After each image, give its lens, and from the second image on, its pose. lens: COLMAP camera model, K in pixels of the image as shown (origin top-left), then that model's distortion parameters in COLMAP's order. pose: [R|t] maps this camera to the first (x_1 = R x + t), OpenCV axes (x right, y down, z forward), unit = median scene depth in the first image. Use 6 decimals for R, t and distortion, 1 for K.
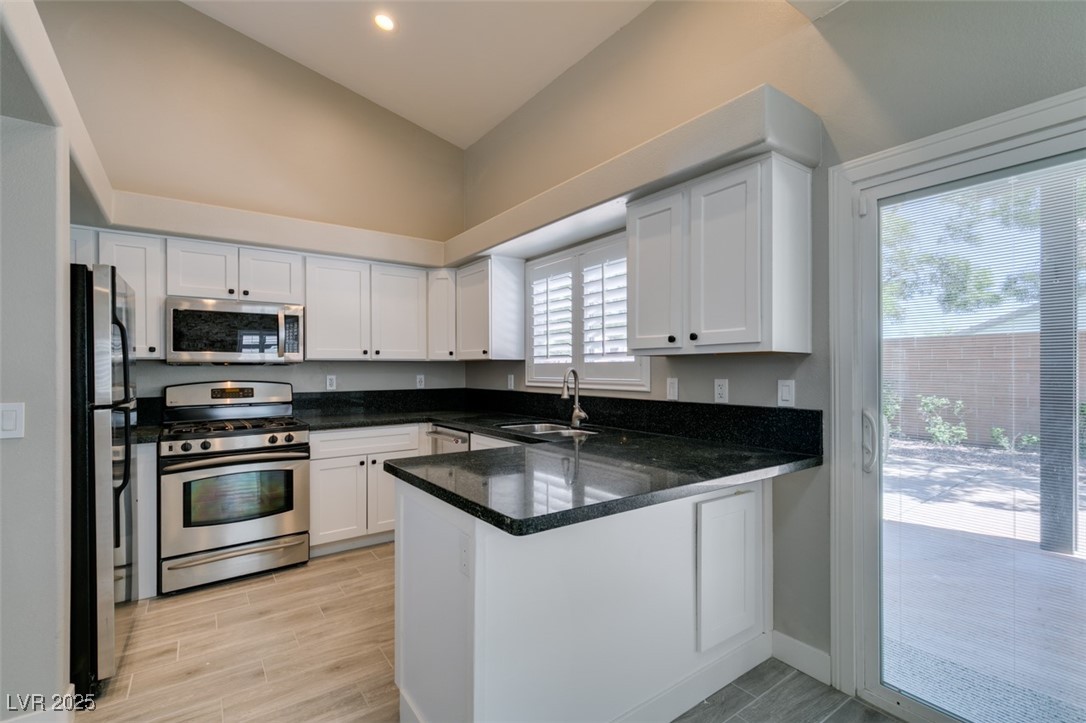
lens RADIAL K [[483.9, 0, 544.4], [0, 483.9, 366.8], [0, 0, 1]] dist [0.003777, 0.000412]
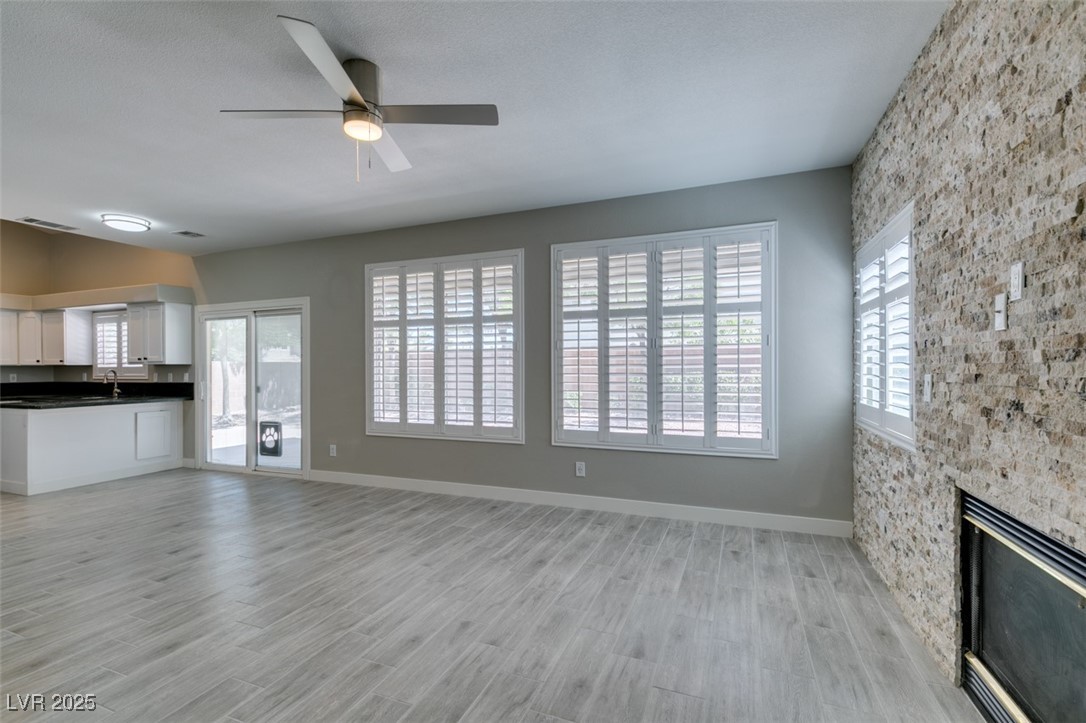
lens RADIAL K [[483.9, 0, 544.4], [0, 483.9, 366.8], [0, 0, 1]] dist [0.003777, 0.000412]
pose [[0.844965, -0.000185, 0.534821, 0.524462], [0.000891, 0.999999, -0.001061, -0.005044], [-0.534821, 0.001373, 0.844964, -1.851520]]
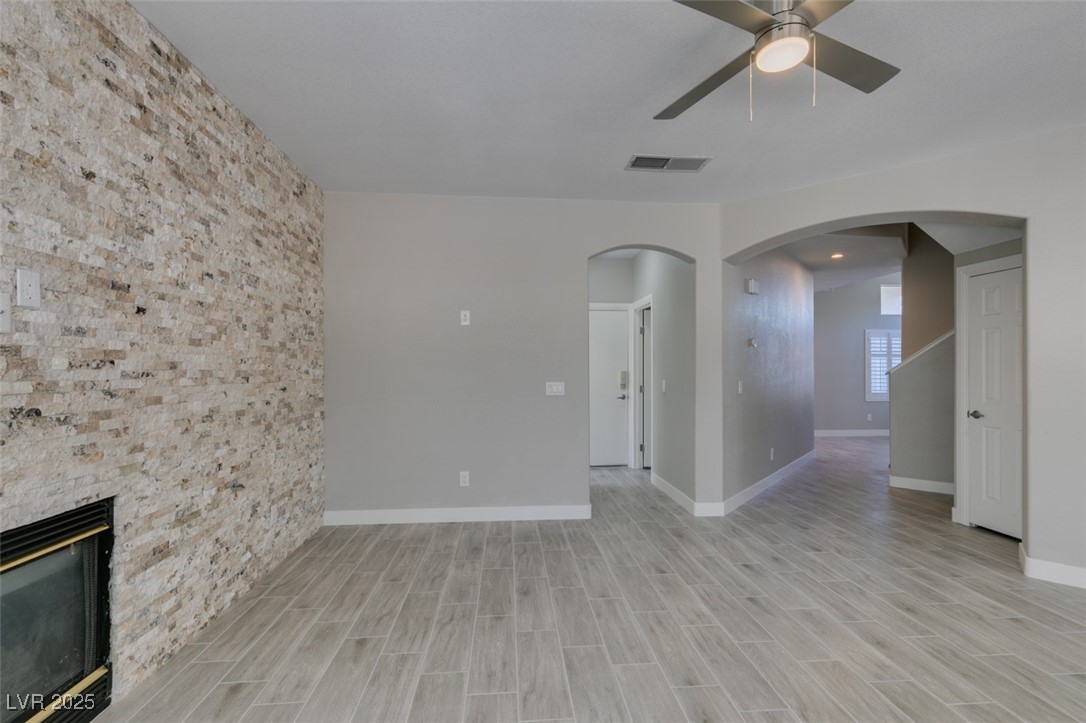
lens RADIAL K [[483.9, 0, 544.4], [0, 483.9, 366.8], [0, 0, 1]] dist [0.003777, 0.000412]
pose [[-0.527963, -0.000225, -0.849267, 1.333123], [0.003622, 0.999990, -0.002517, -0.008769], [0.849260, -0.004404, -0.527957, -0.984455]]
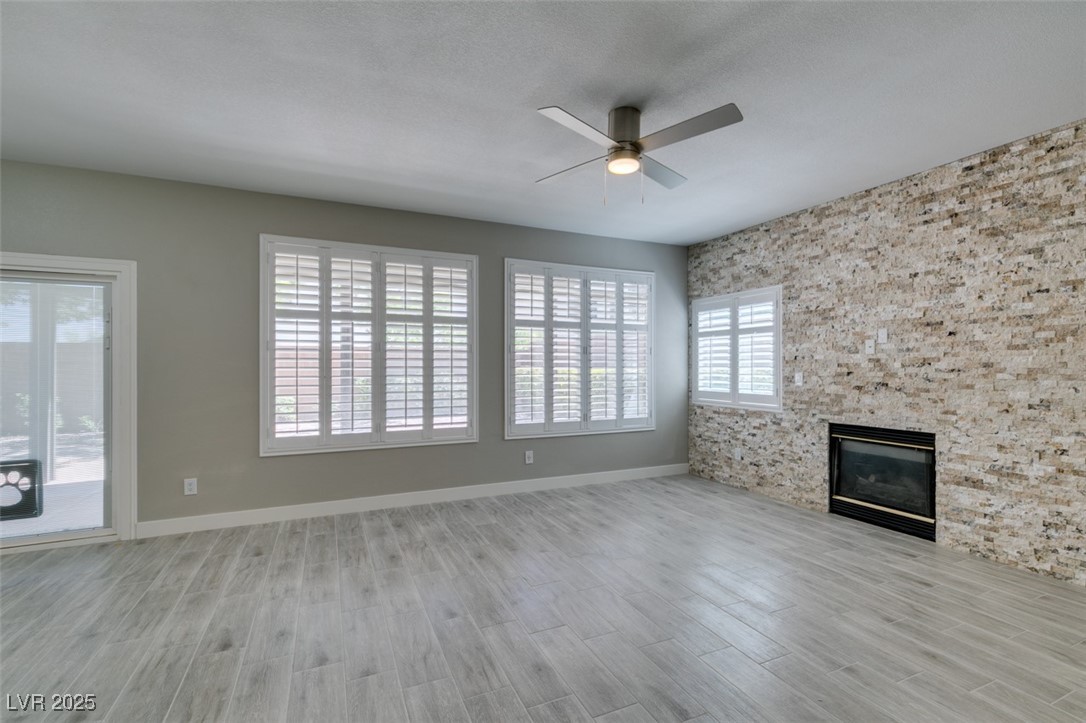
lens RADIAL K [[483.9, 0, 544.4], [0, 483.9, 366.8], [0, 0, 1]] dist [0.003777, 0.000412]
pose [[0.200665, 0.004822, 0.979648, -0.220425], [-0.000826, 0.999988, -0.004753, -0.004196], [-0.979660, 0.000145, 0.200666, -1.083848]]
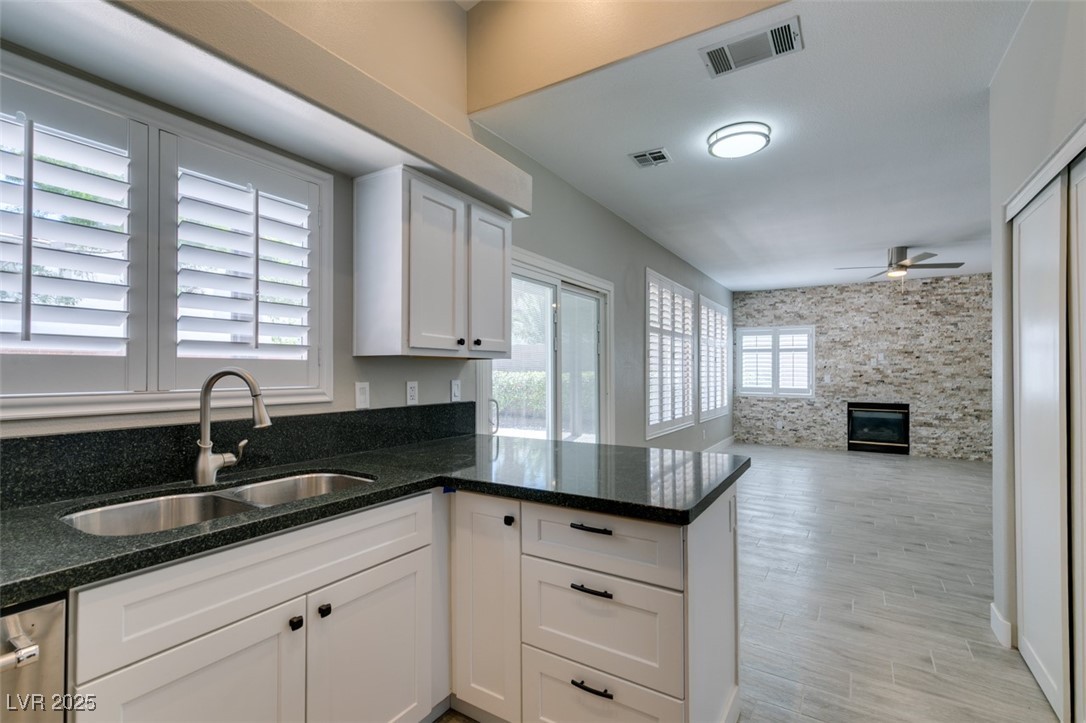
lens RADIAL K [[483.9, 0, 544.4], [0, 483.9, 366.8], [0, 0, 1]] dist [0.003777, 0.000412]
pose [[-0.362107, 0.011977, 0.932060, -0.527824], [-0.004954, 0.999879, -0.014773, 0.006307], [-0.932124, -0.009967, -0.362003, 0.854764]]
